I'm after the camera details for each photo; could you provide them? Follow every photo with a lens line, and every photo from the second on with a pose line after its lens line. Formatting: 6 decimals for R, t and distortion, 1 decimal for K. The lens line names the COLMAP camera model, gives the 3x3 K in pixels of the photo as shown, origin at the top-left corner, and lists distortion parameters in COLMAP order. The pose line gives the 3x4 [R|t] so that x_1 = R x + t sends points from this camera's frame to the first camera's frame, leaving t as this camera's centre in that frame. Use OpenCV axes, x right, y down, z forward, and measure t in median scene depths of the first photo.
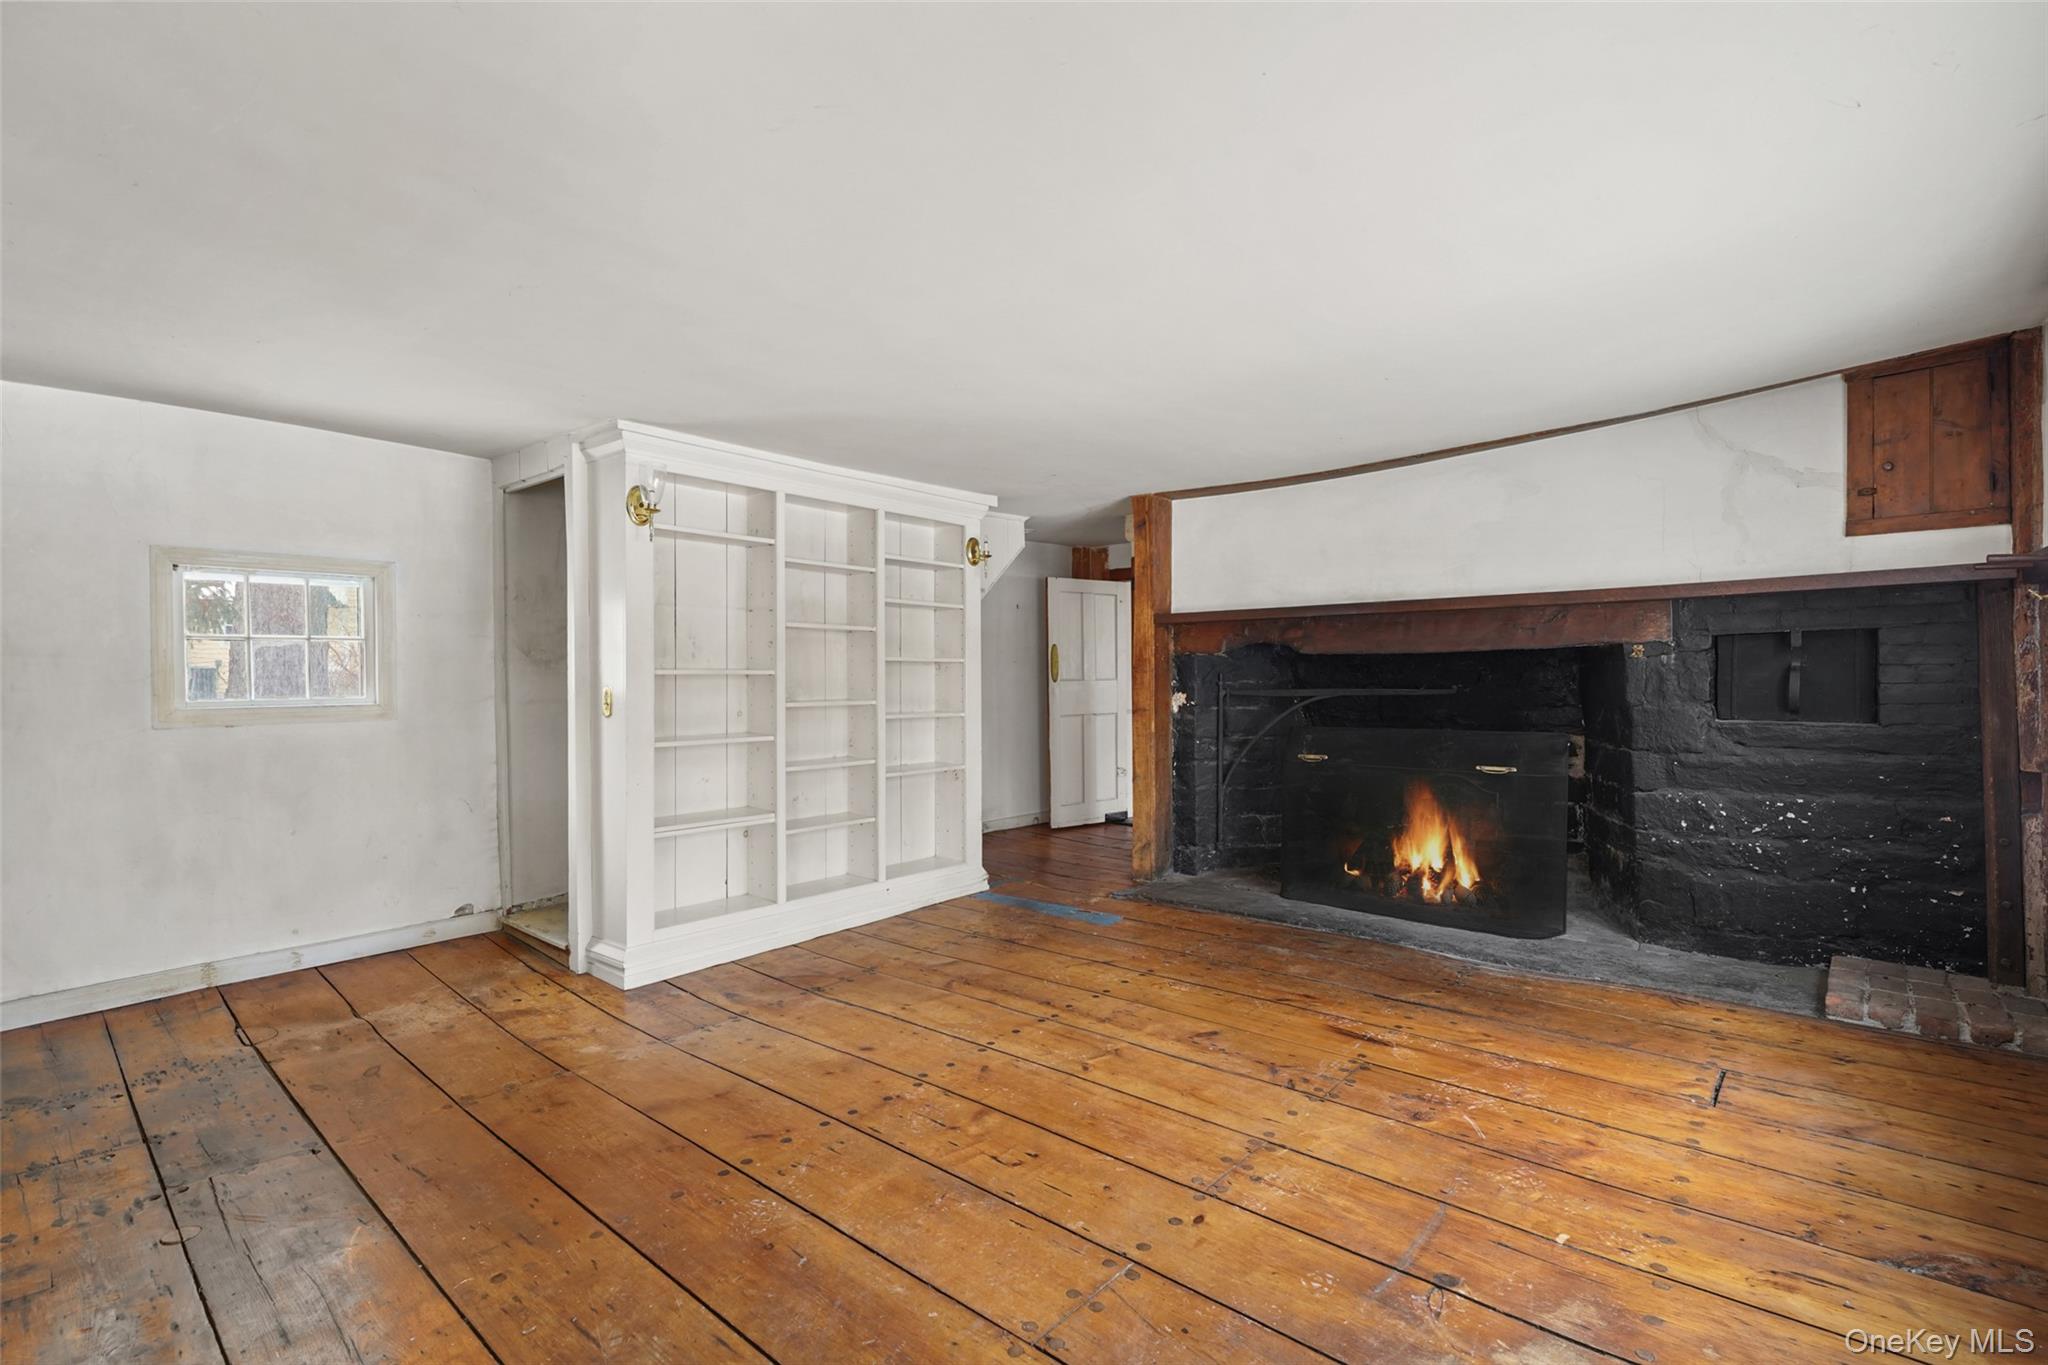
lens RADIAL K [[933.9, 0, 1018.9], [0, 933.9, 672.0], [0, 0, 1]] dist [-0.012012, 0.002451]
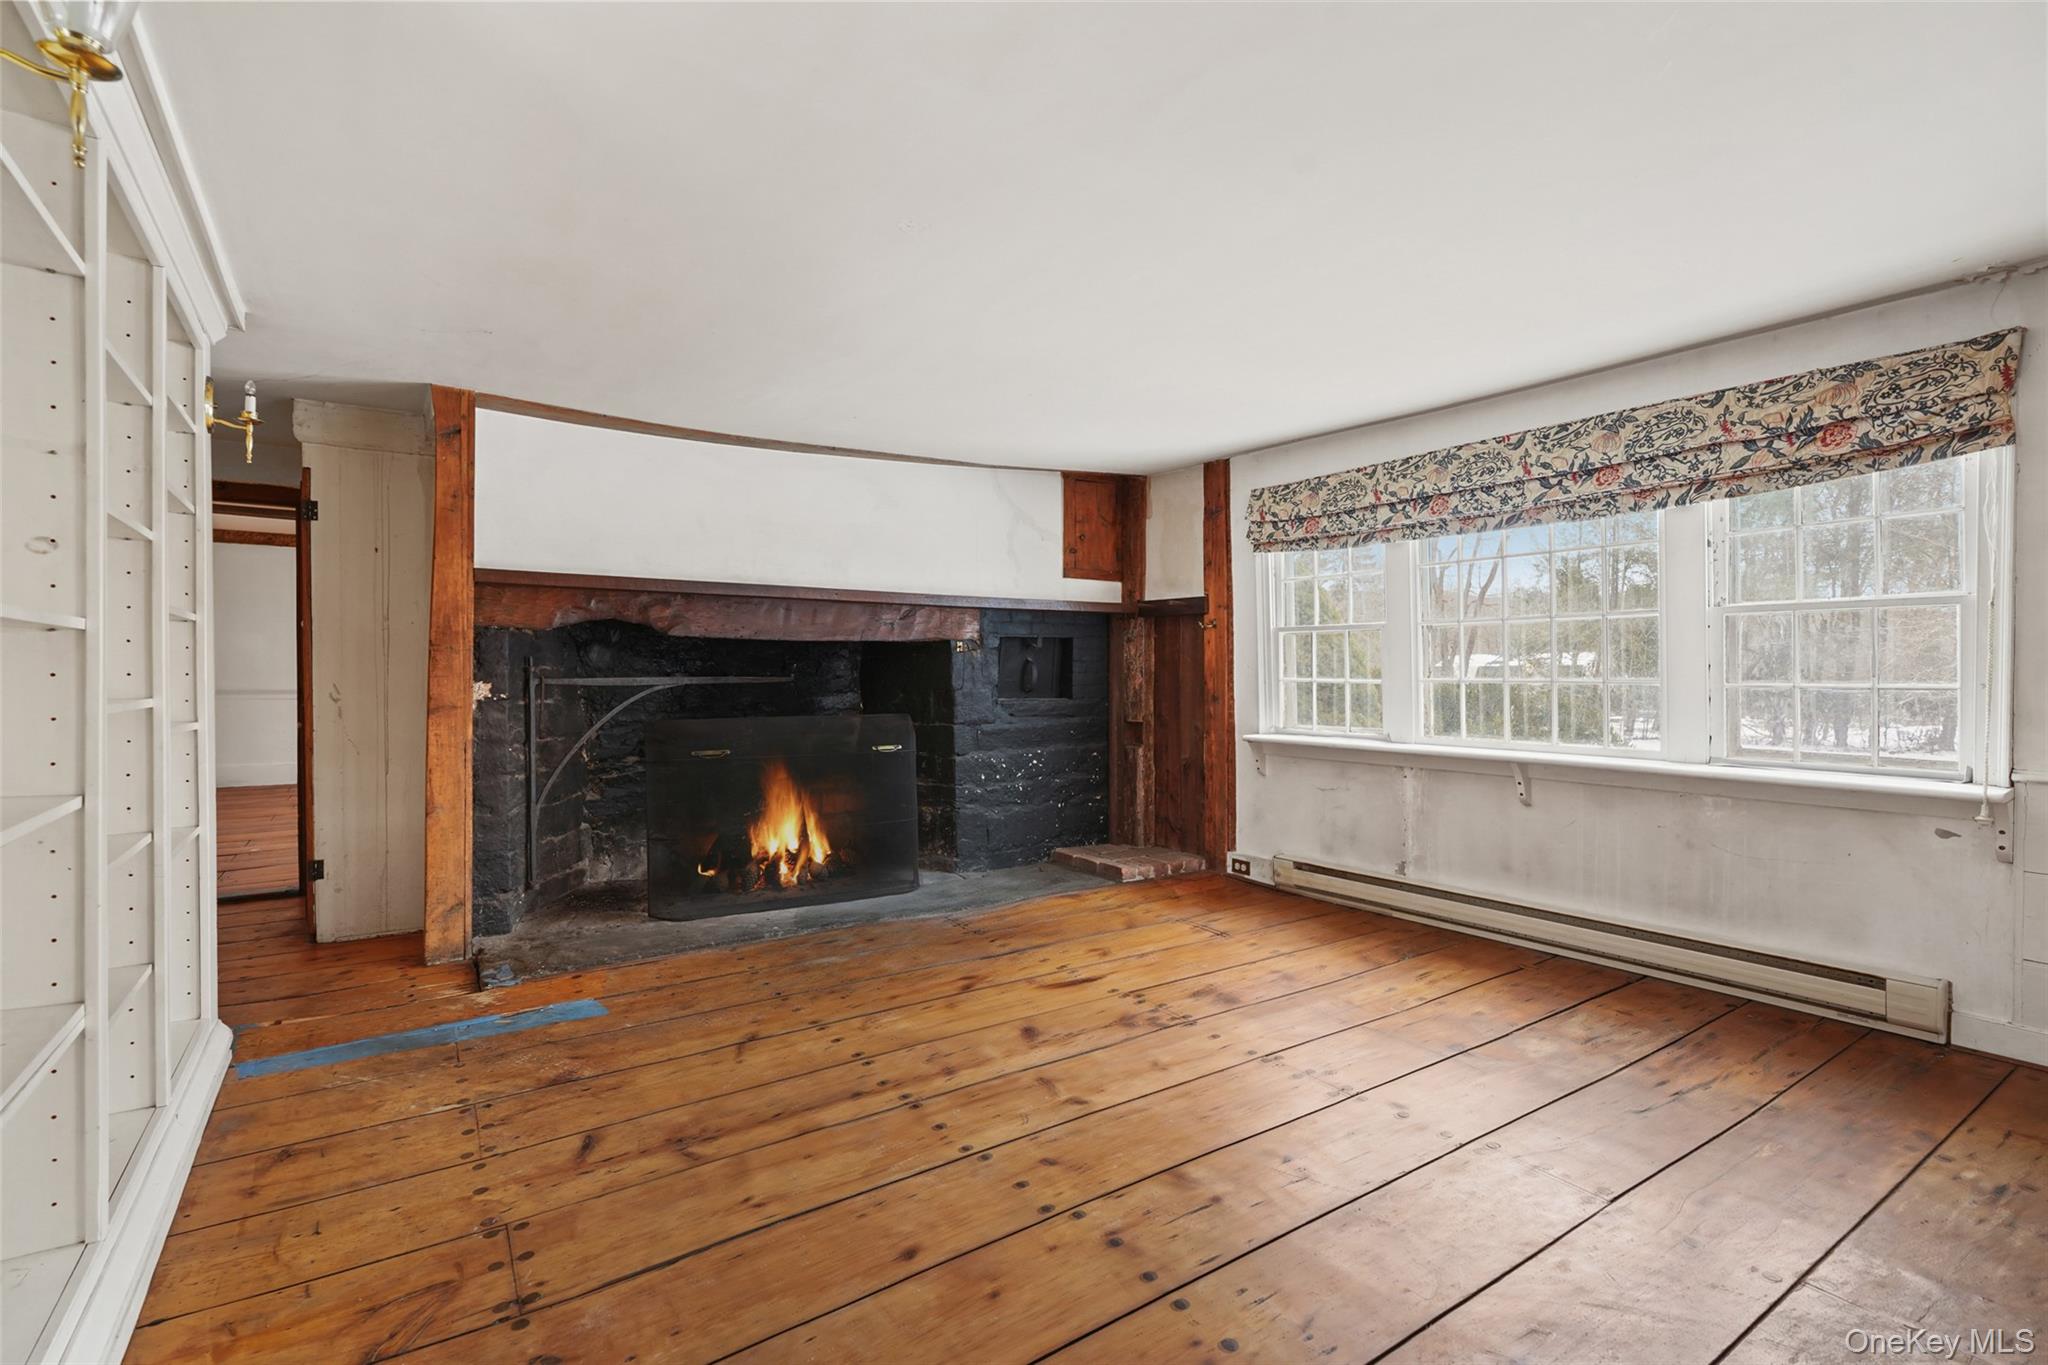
lens RADIAL K [[933.9, 0, 1012.9], [0, 933.9, 688.4], [0, 0, 1]] dist [-0.012012, 0.002451]
pose [[0.257945, -0.011833, 0.966087, -0.596011], [-0.017649, 0.999700, 0.016957, 0.012458], [-0.965998, -0.021425, 0.257659, 0.629054]]
